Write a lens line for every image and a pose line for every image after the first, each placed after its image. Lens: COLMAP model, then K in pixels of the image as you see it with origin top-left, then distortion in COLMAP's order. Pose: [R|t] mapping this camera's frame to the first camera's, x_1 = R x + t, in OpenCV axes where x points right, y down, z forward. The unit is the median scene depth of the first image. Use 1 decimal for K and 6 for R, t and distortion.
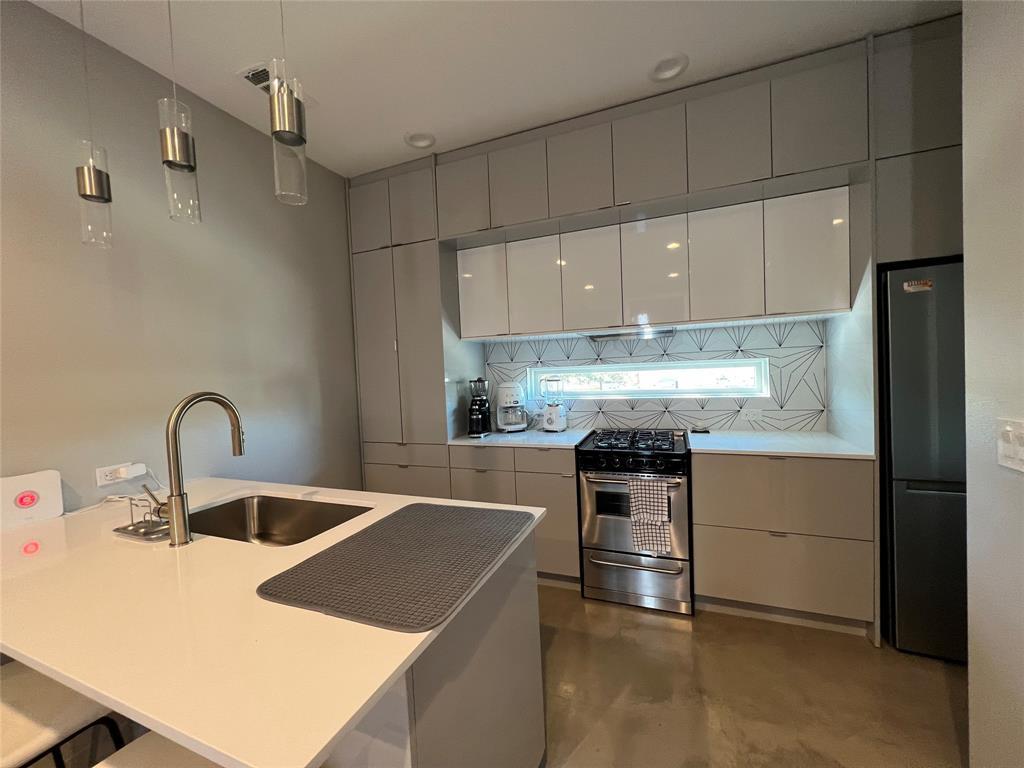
lens RADIAL K [[408.2, 0, 512.0], [0, 408.2, 384.0], [0, 0, 1]] dist [-0.000050, 0.000313]
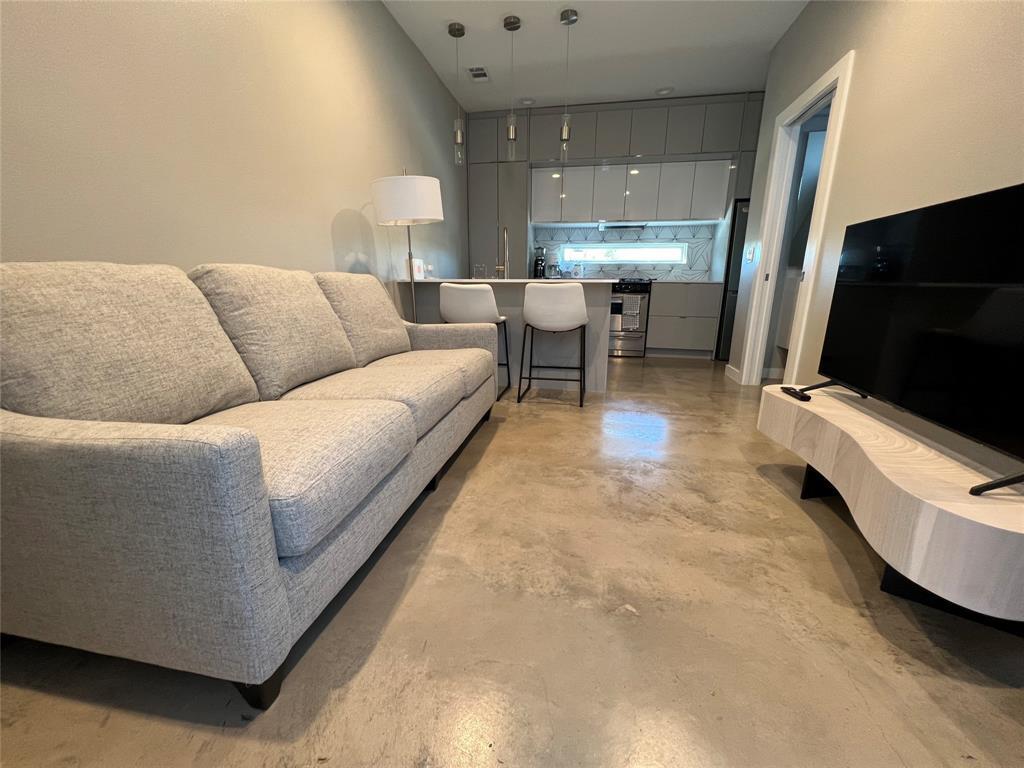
lens RADIAL K [[408.2, 0, 512.0], [0, 408.2, 384.0], [0, 0, 1]] dist [-0.000050, 0.000313]
pose [[0.980939, -0.003128, 0.194291, -0.616018], [-0.037966, 0.977514, 0.207422, 0.230292], [-0.190571, -0.210845, 0.958763, -0.912087]]
